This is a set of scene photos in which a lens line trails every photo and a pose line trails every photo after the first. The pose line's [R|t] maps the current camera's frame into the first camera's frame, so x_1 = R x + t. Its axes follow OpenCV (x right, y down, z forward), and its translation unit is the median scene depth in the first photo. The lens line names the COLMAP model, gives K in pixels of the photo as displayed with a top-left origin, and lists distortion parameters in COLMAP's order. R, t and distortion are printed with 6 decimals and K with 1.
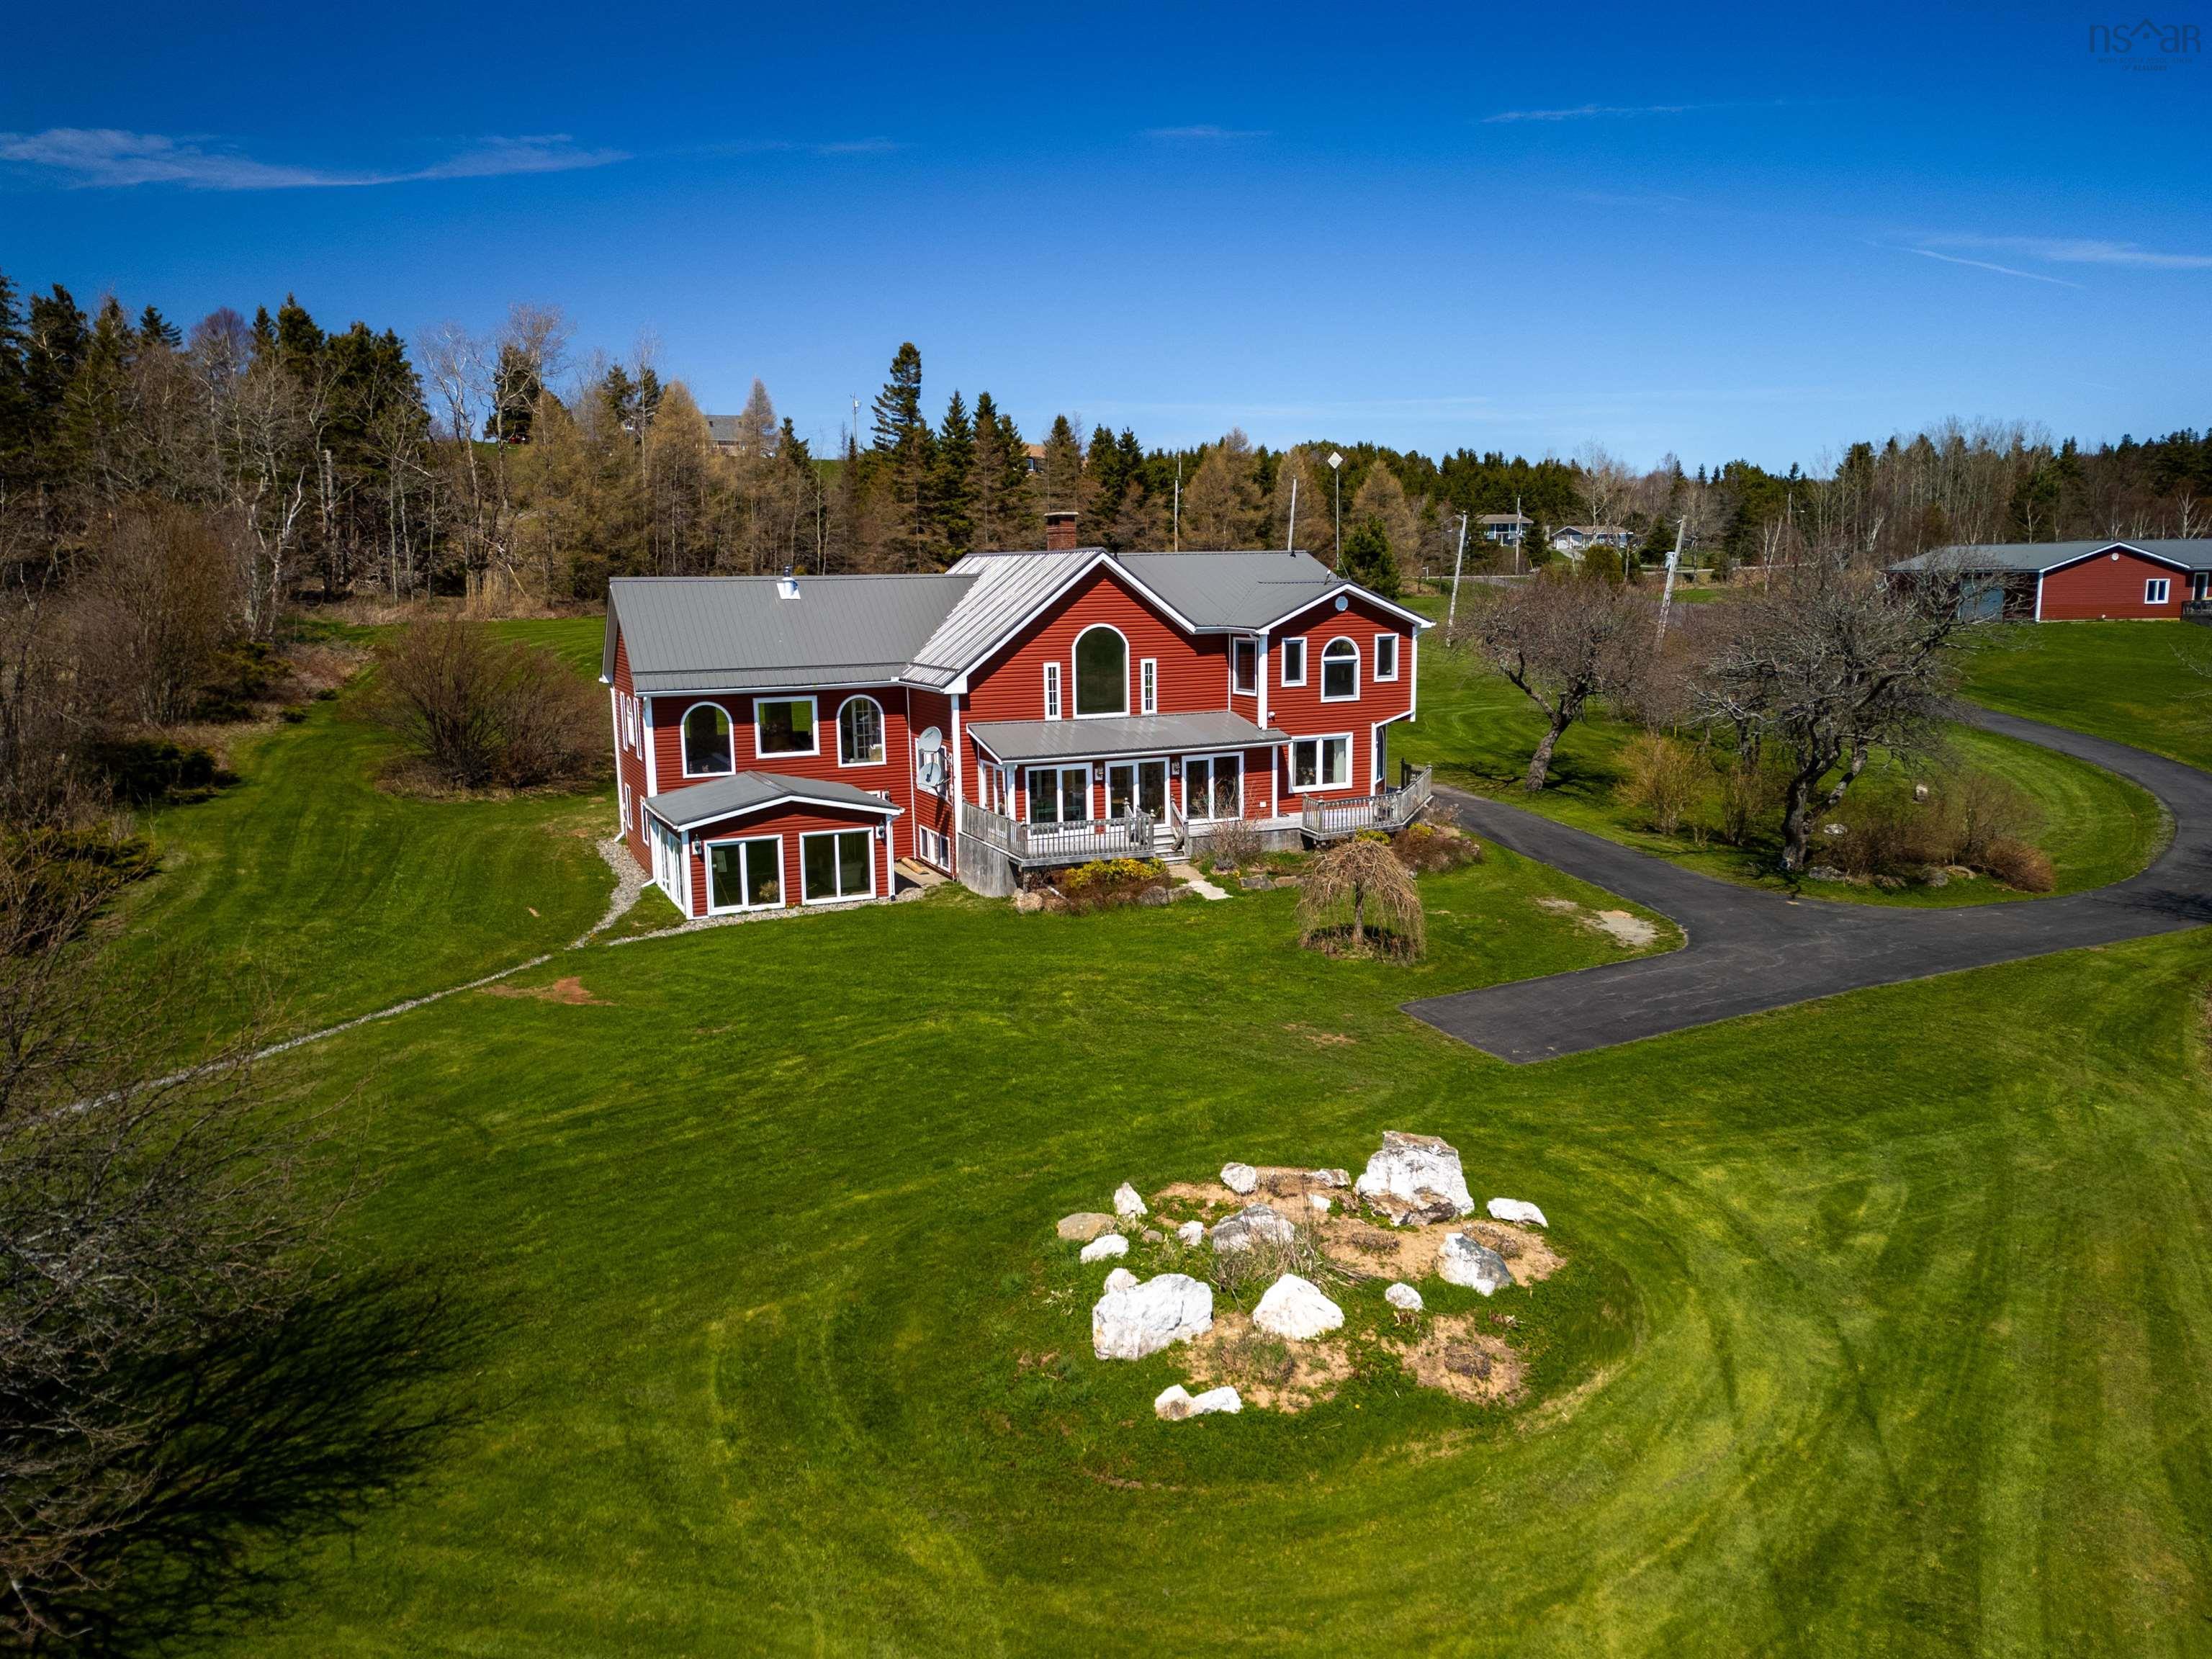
lens RADIAL K [[1555.9, 0, 1100.0], [0, 1555.9, 792.8], [0, 0, 1]] dist [0.012691, -0.000172]
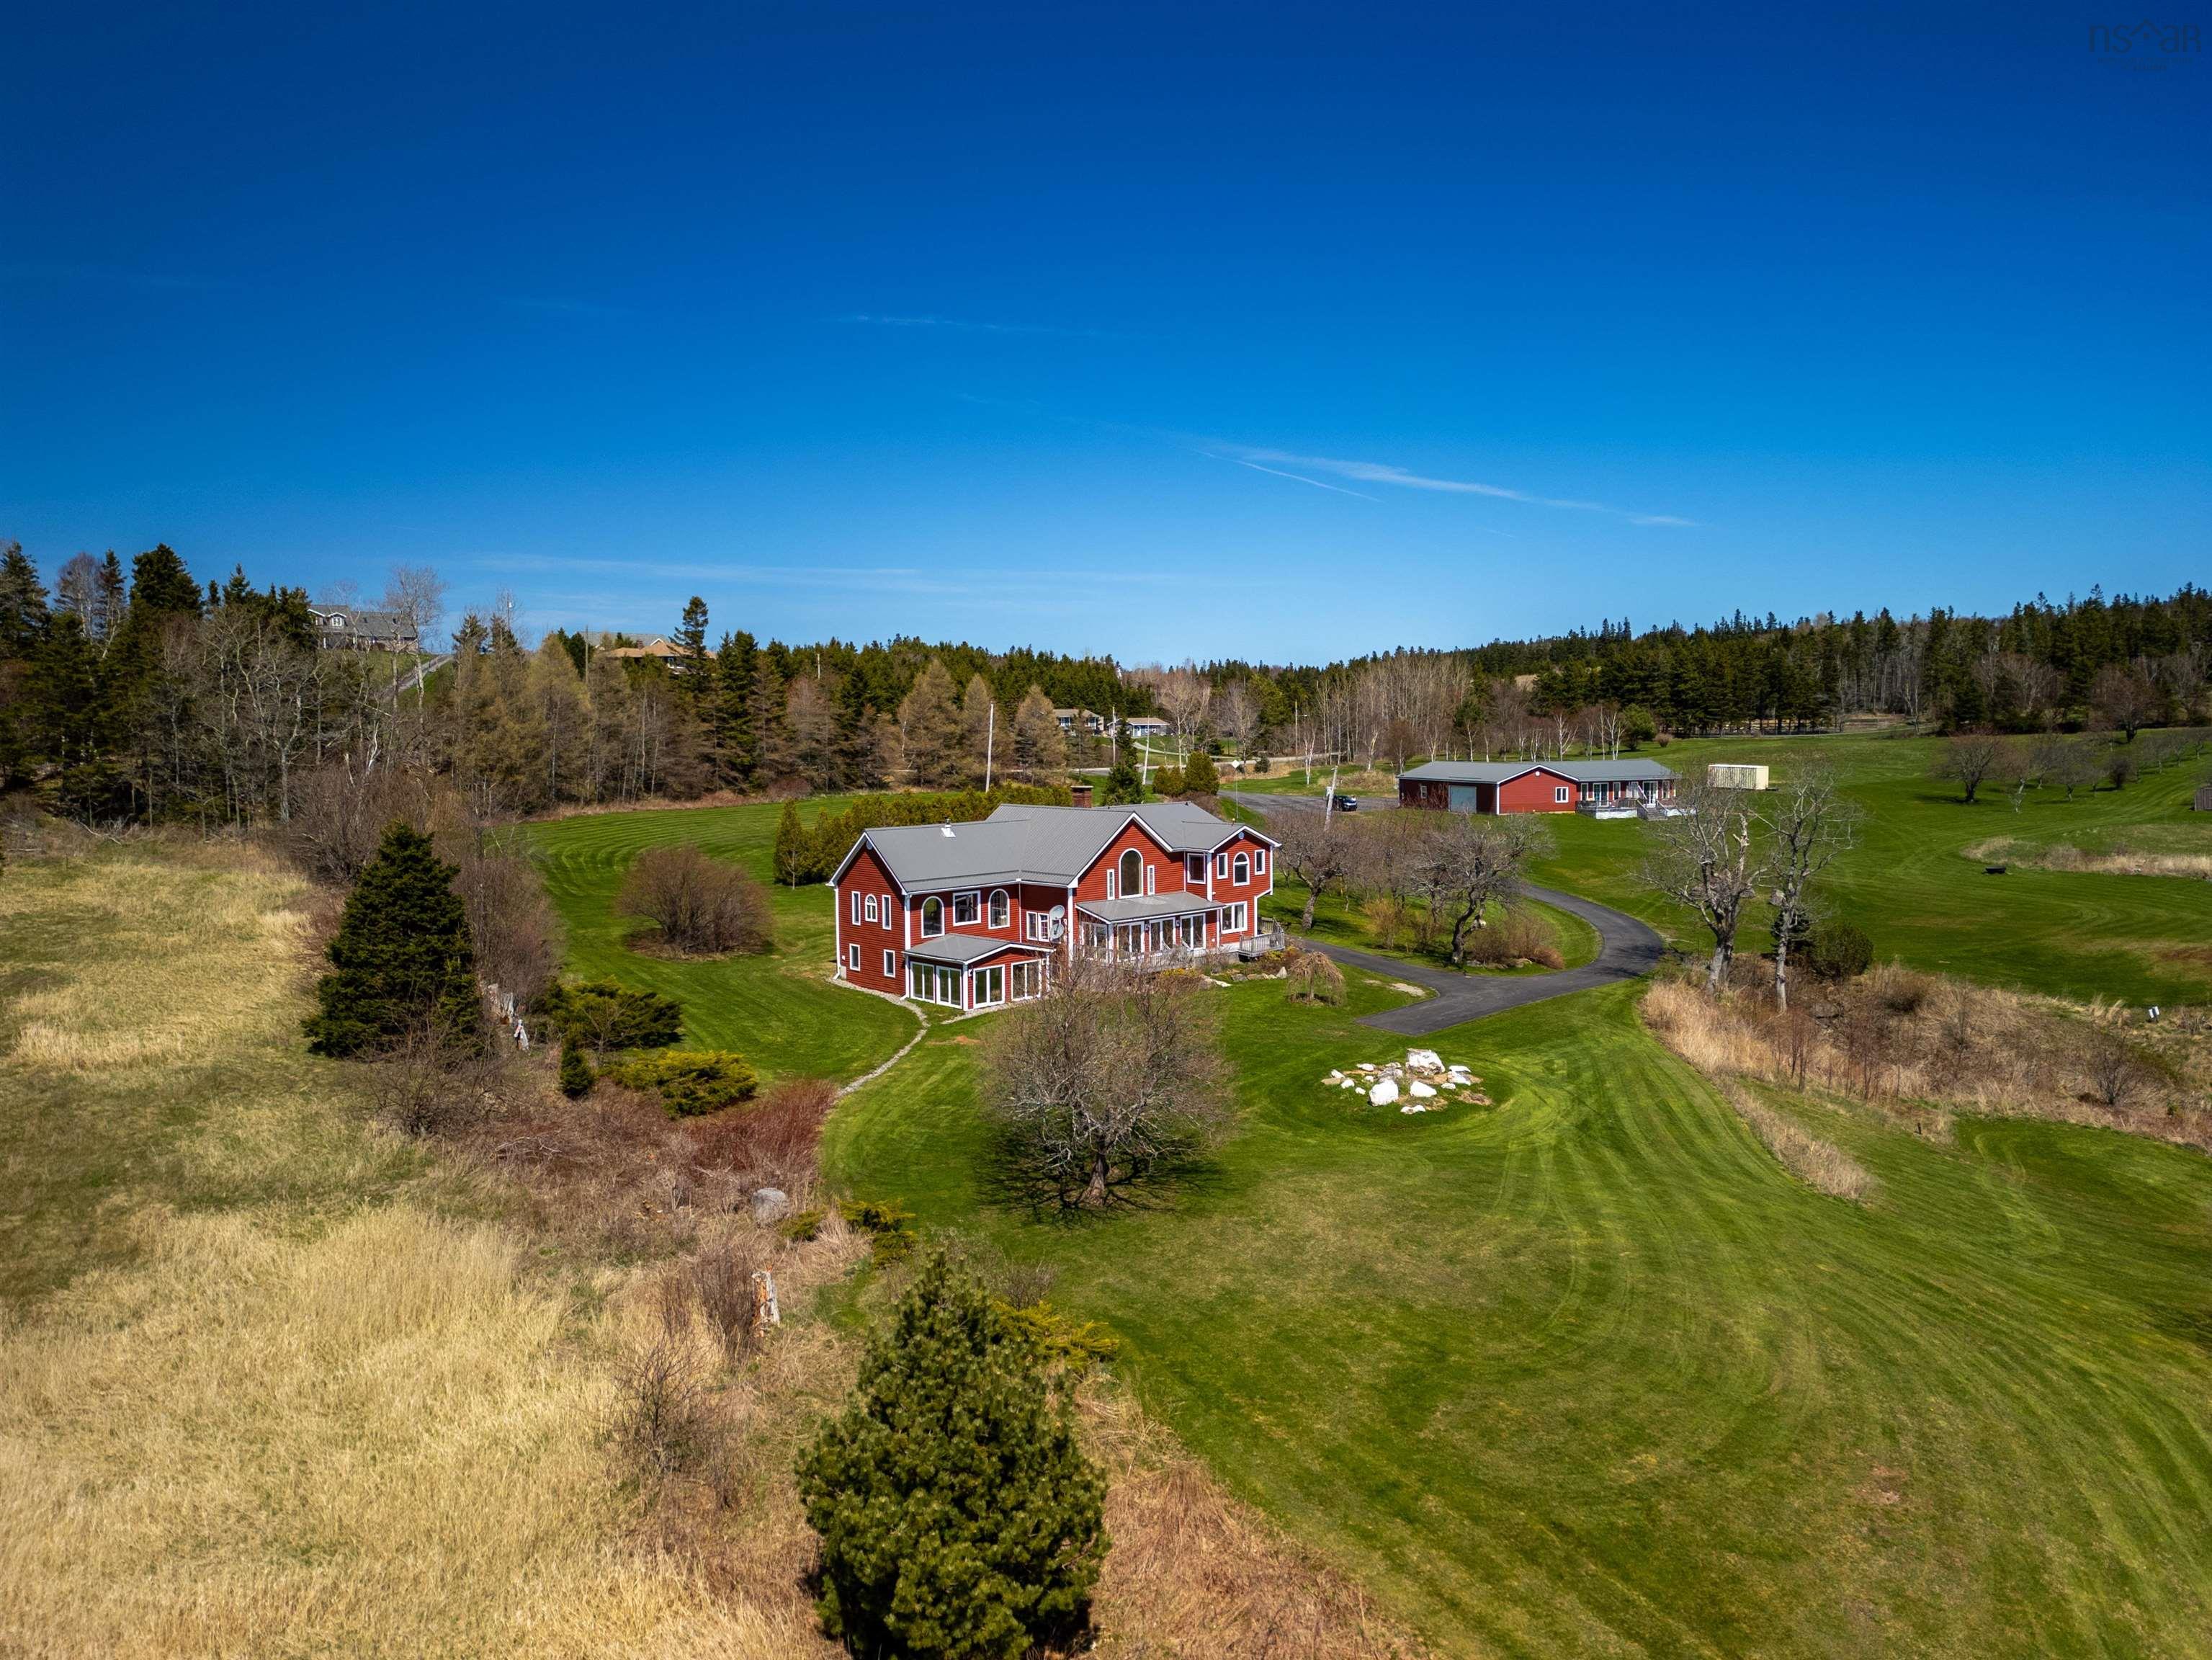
lens RADIAL K [[1532.8, 0, 1108.1], [0, 1532.8, 712.9], [0, 0, 1]] dist [0.046660, -0.001079]
pose [[0.946448, 0.010253, 0.322694, -0.628812], [0.039170, 0.988466, -0.146291, 0.001914], [-0.320472, 0.151096, 0.935130, -0.775299]]
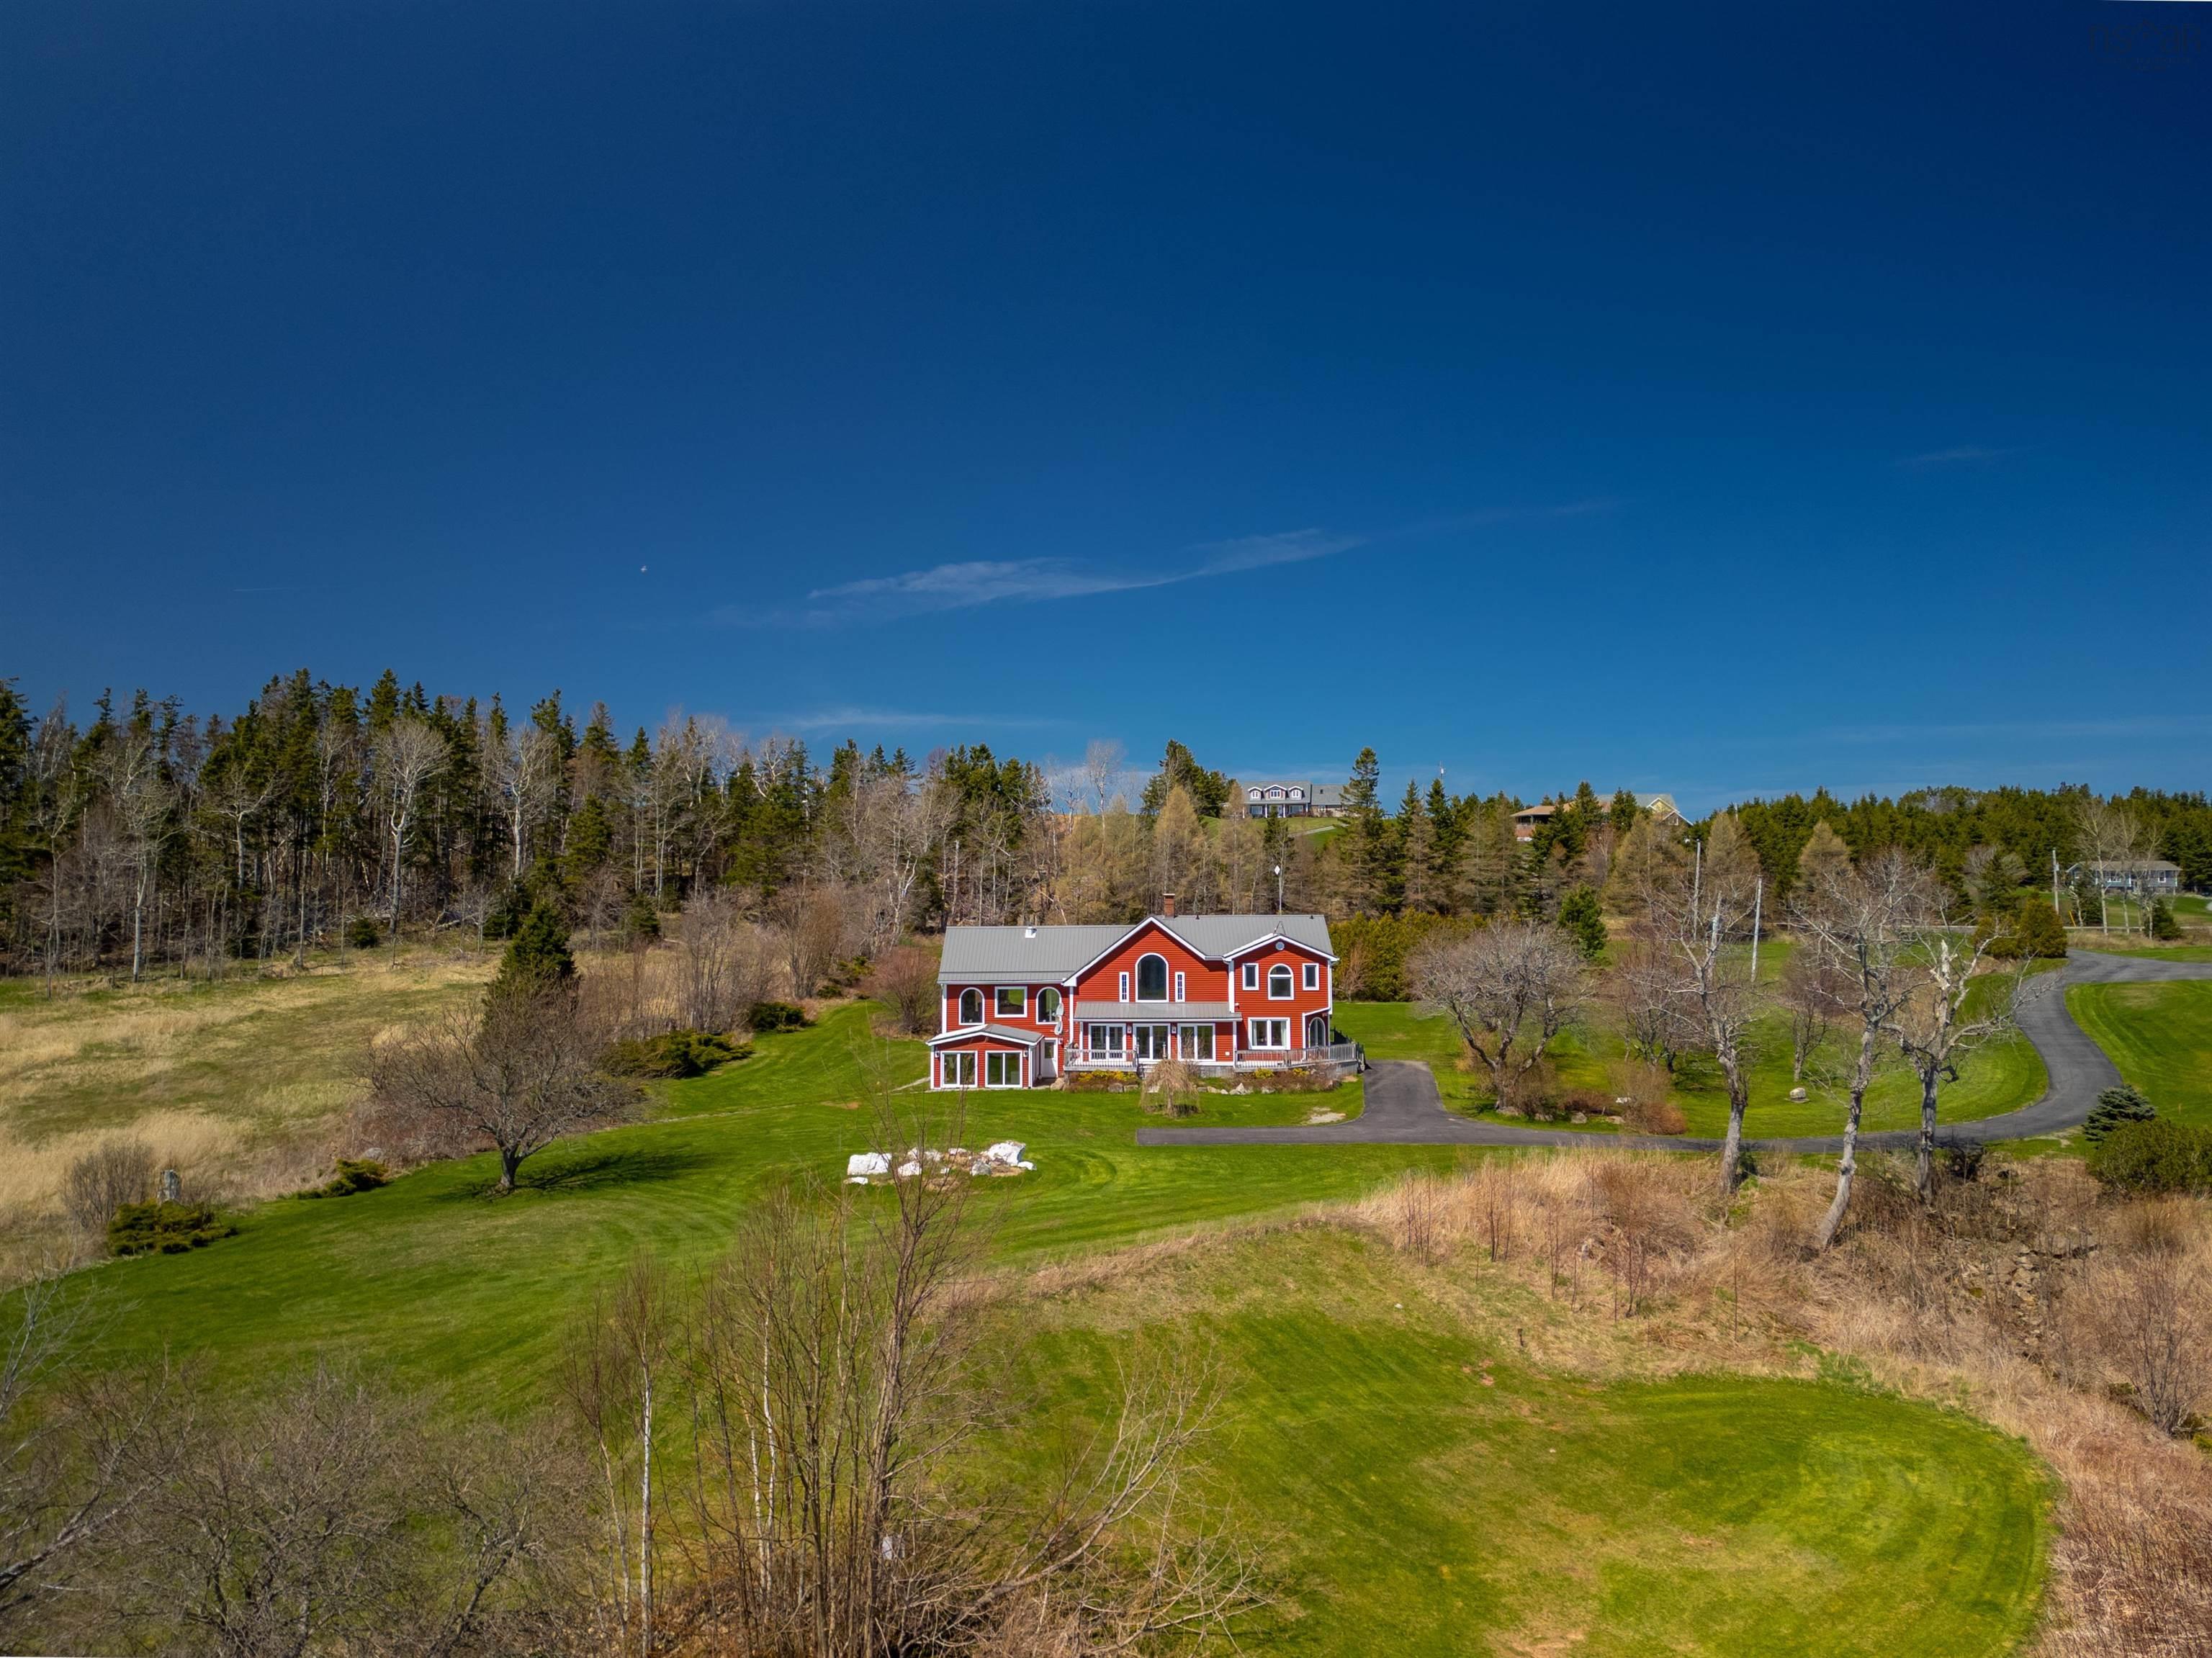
lens RADIAL K [[1543.2, 0, 1106.0], [0, 1543.2, 829.0], [0, 0, 1]] dist [0.051819, 0.000070]
pose [[0.893645, -0.011683, -0.448623, 0.786399], [-0.073275, 0.982447, -0.171547, 0.069291], [0.442752, 0.186175, 0.877103, -0.702384]]
